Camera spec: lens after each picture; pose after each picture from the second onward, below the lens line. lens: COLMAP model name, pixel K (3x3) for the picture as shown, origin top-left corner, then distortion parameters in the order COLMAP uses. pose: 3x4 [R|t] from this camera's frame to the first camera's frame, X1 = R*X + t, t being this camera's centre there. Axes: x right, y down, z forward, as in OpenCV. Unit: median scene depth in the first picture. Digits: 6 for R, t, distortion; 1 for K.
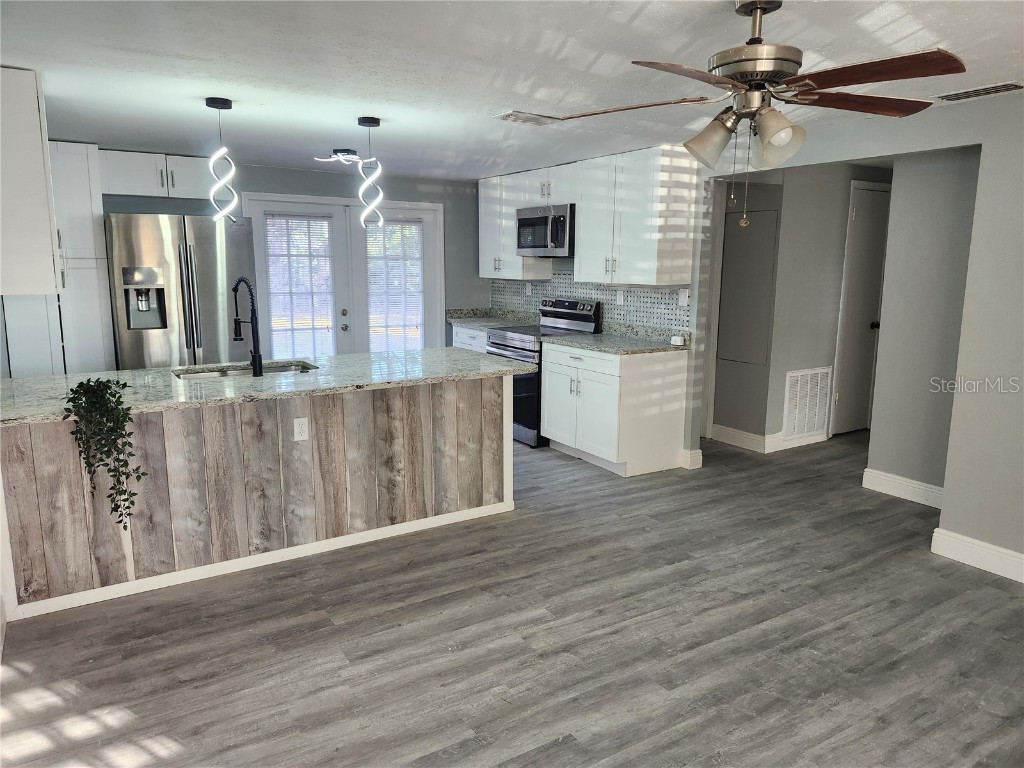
lens RADIAL K [[709.7, 0, 512.0], [0, 709.7, 384.0], [0, 0, 1]] dist [0.121502, -0.162863]
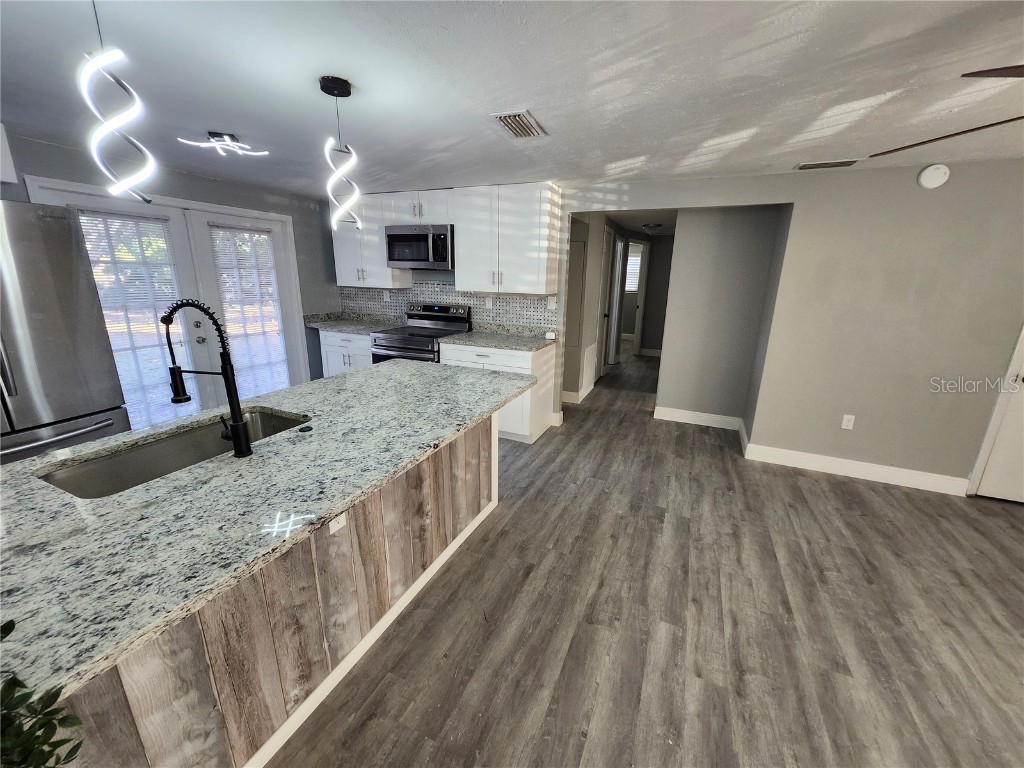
lens RADIAL K [[399.9, 0, 519.0], [0, 399.9, 380.4], [0, 0, 1]] dist [0.002432, -0.000216]
pose [[0.821105, -0.134626, 0.554673, -0.262293], [0.081478, 0.989480, 0.119544, -0.076745], [-0.564932, -0.052965, 0.823436, 0.436282]]
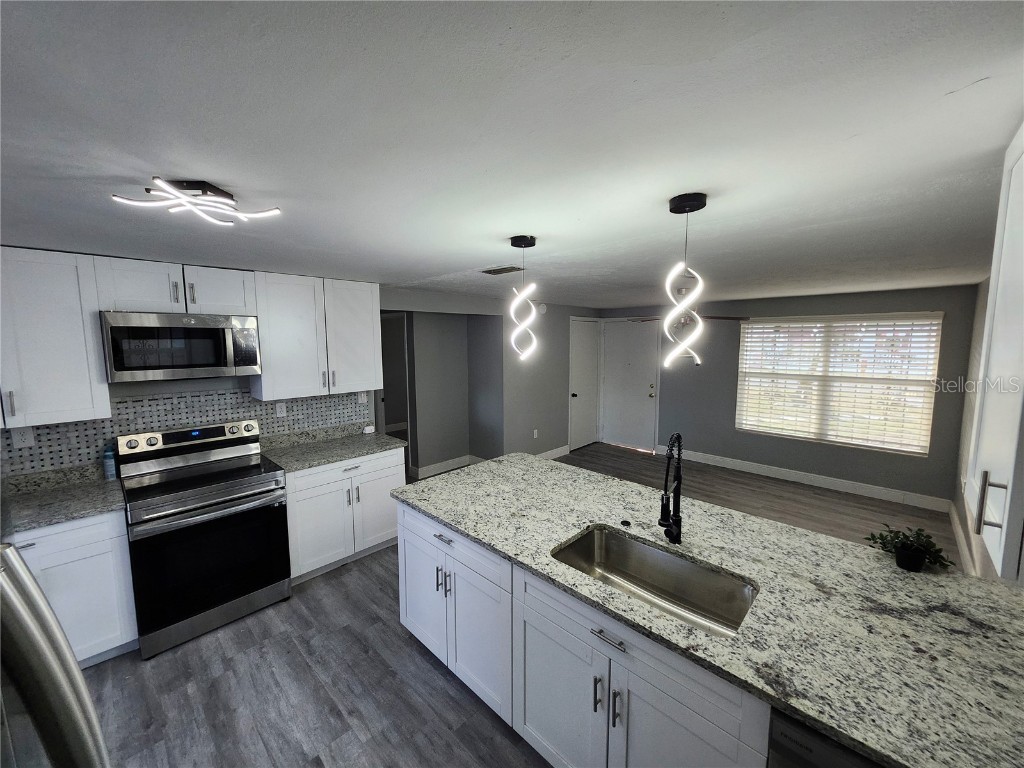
lens RADIAL K [[399.9, 0, 519.0], [0, 399.9, 380.4], [0, 0, 1]] dist [0.002432, -0.000216]
pose [[-0.255708, -0.107316, 0.960779, -0.561978], [0.169142, 0.973525, 0.153756, -0.226877], [-0.951843, 0.201824, -0.230787, 0.948479]]
